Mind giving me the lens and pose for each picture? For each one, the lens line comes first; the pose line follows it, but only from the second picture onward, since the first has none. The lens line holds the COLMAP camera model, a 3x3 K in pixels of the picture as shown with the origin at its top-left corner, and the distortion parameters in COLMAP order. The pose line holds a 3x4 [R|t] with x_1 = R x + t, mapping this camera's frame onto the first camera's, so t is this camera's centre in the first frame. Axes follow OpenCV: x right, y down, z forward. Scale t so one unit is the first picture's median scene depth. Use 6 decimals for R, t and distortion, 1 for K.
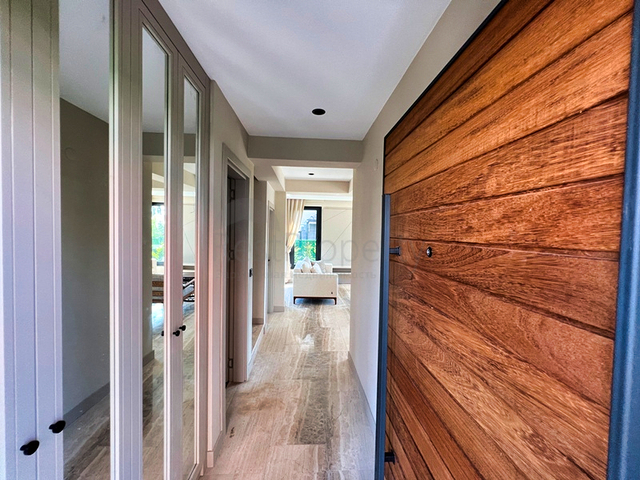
lens RADIAL K [[256.3, 0, 316.4], [0, 256.3, 239.0], [0, 0, 1]] dist [-0.003227, 0.001317]
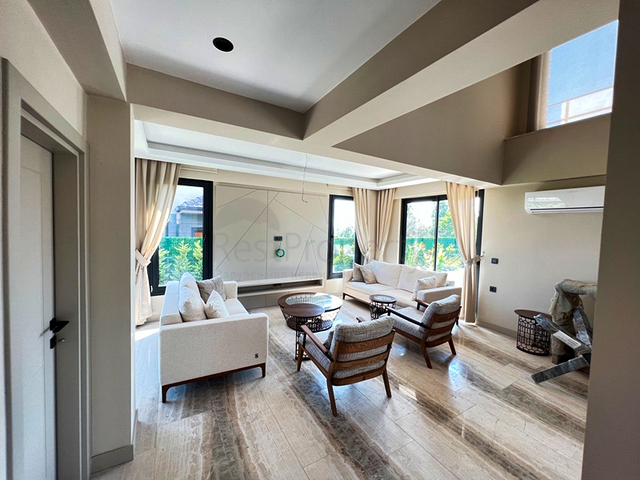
lens RADIAL K [[256.3, 0, 316.0], [0, 256.3, 239.8], [0, 0, 1]] dist [-0.003227, 0.001317]
pose [[0.889112, -0.015872, 0.457415, -0.039764], [0.004006, 0.999630, 0.026900, -0.011269], [-0.457673, -0.022085, 0.888846, 0.396918]]
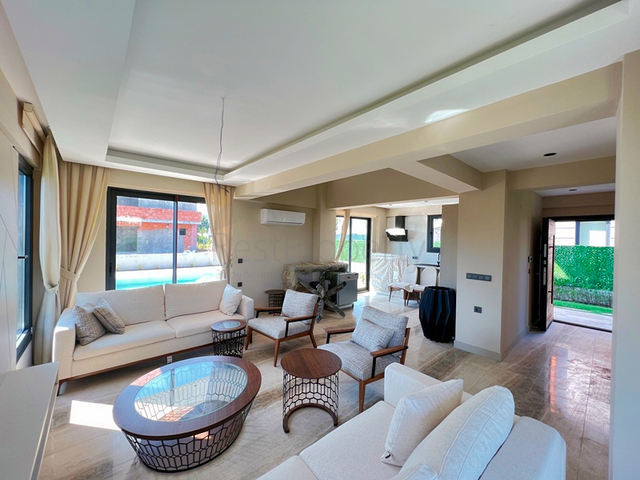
lens RADIAL K [[256.3, 0, 316.8], [0, 256.3, 239.5], [0, 0, 1]] dist [-0.003227, 0.001317]
pose [[-0.627079, -0.036142, 0.778117, -0.088638], [-0.007463, 0.999156, 0.040394, -0.033097], [-0.778920, 0.019523, -0.626820, 0.961806]]
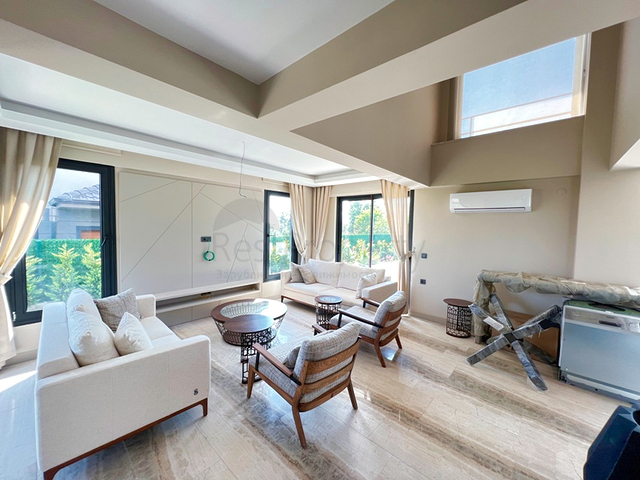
lens RADIAL K [[256.3, 0, 316.5], [0, 256.3, 240.0], [0, 0, 1]] dist [-0.003227, 0.001317]
pose [[0.709145, -0.038501, 0.704010, -0.048858], [0.014796, 0.999101, 0.039736, -0.014123], [-0.704907, -0.017762, 0.709077, 0.460029]]
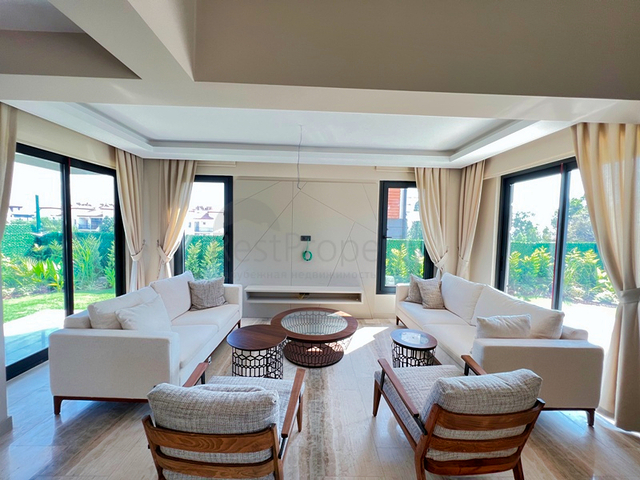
lens RADIAL K [[256.3, 0, 316.3], [0, 256.3, 240.0], [0, 0, 1]] dist [-0.003227, 0.001317]
pose [[0.999625, 0.005095, -0.026901, 0.215385], [-0.004565, 0.999795, 0.019706, -0.004191], [0.026996, -0.019576, 0.999444, 0.481871]]
